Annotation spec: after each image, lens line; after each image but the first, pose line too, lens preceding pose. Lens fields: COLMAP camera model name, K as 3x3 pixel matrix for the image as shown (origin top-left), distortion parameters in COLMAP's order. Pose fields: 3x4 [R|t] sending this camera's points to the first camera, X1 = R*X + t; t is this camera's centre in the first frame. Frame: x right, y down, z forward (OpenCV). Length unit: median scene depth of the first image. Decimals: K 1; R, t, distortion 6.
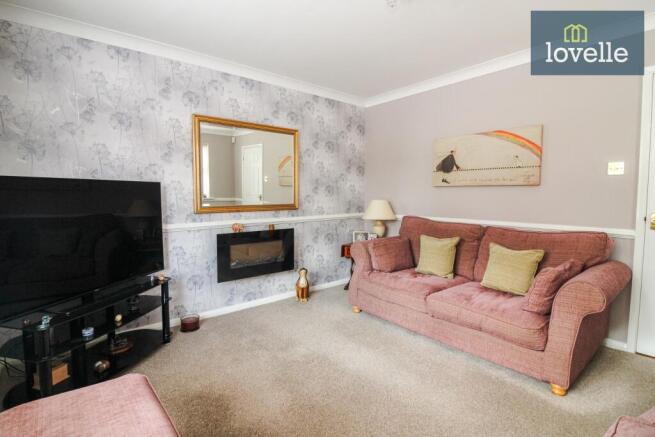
lens RADIAL K [[312.2, 0, 330.7], [0, 312.2, 214.8], [0, 0, 1]] dist [0.001871, -0.012625]
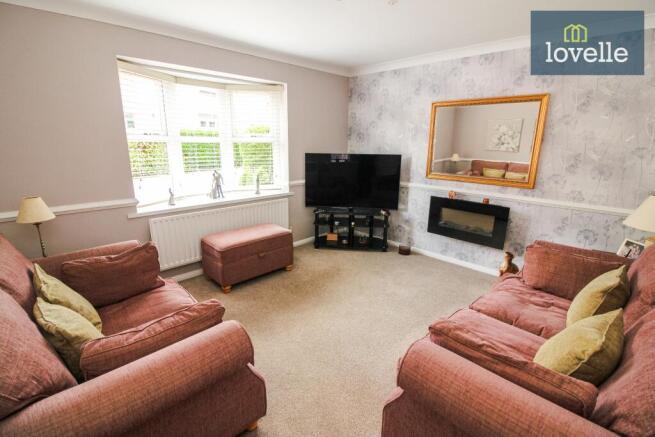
lens RADIAL K [[312.2, 0, 330.7], [0, 312.2, 214.8], [0, 0, 1]] dist [0.001871, -0.012625]
pose [[0.088914, 0.241589, -0.966297, 0.831885], [-0.080289, 0.968721, 0.234807, -0.126523], [0.992798, 0.056705, 0.105530, 0.421769]]
